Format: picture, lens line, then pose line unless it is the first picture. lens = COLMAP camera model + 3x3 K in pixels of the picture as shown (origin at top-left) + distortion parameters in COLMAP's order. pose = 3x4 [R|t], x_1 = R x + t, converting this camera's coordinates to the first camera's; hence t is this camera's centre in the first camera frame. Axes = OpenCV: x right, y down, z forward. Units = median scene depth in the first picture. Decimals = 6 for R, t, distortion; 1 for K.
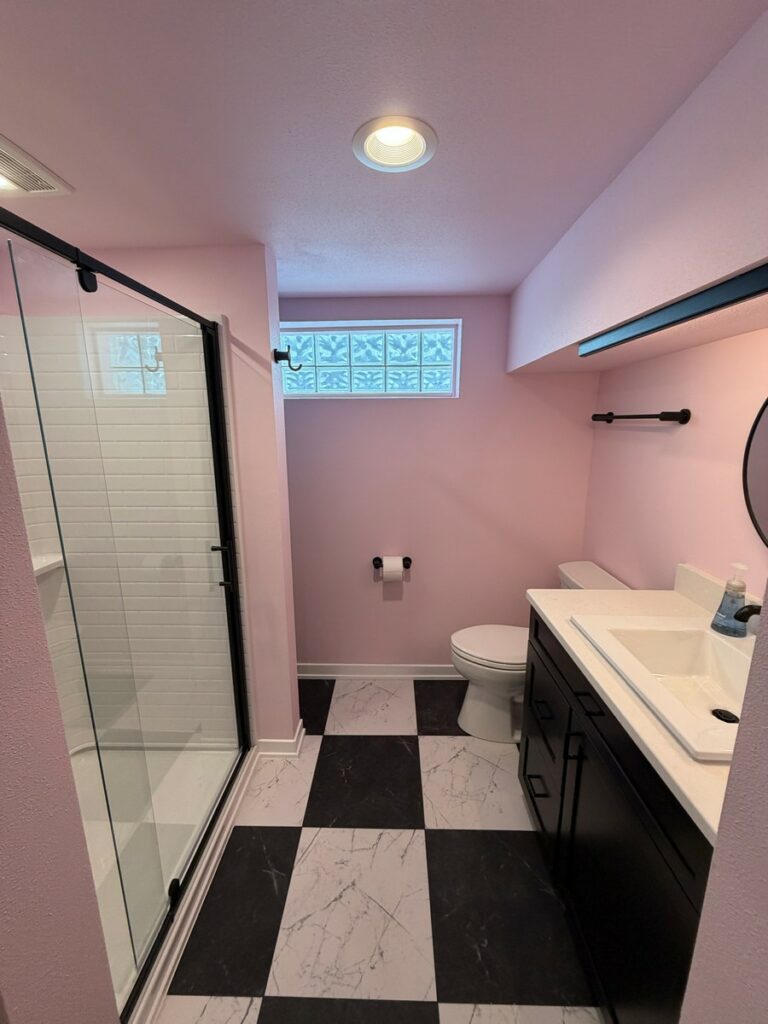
lens RADIAL K [[406.7, 0, 386.9], [0, 406.7, 499.0], [0, 0, 1]] dist [0.000806, 0.000010]
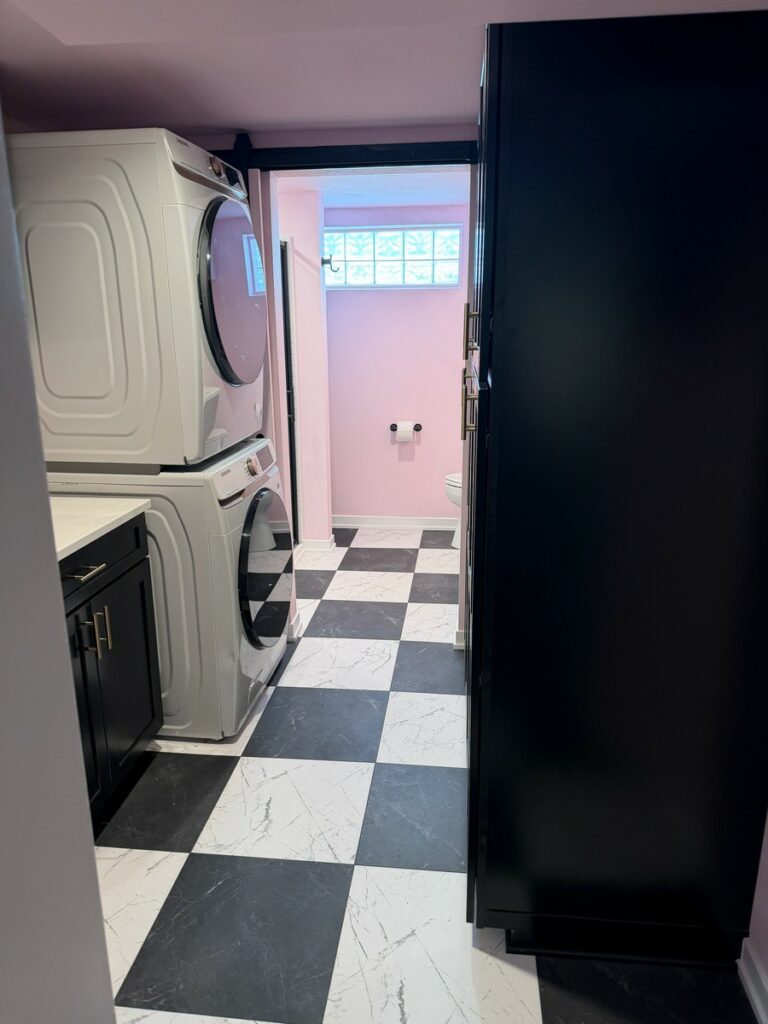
lens RADIAL K [[729.5, 0, 386.5], [0, 729.5, 512.9], [0, 0, 1]] dist [0.035121, -0.032088]
pose [[0.996150, 0.022497, -0.084731, 0.165590], [-0.016501, 0.997353, 0.070819, 0.294010], [0.086100, -0.069148, 0.993884, -1.346435]]
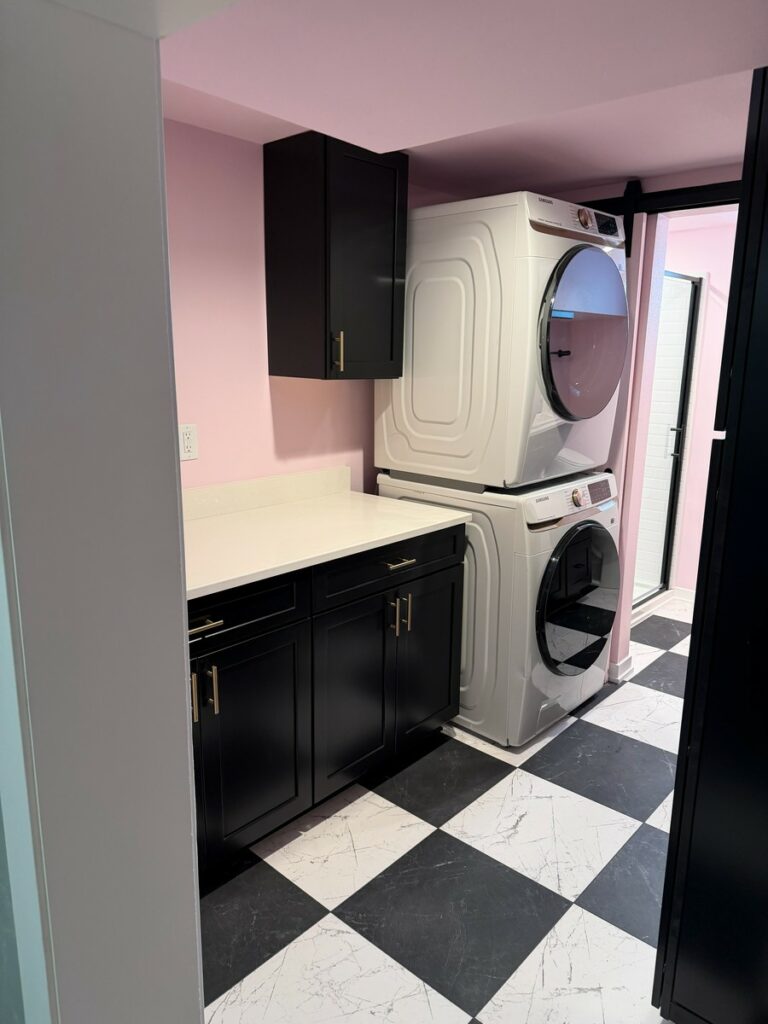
lens RADIAL K [[726.2, 0, 384.0], [0, 726.2, 512.0], [0, 0, 1]] dist [0.093295, -0.089275]
pose [[0.760771, 0.153342, -0.630645, 0.401574], [-0.140640, 0.987550, 0.070464, 0.287650], [0.633599, 0.035087, 0.772866, -1.343977]]
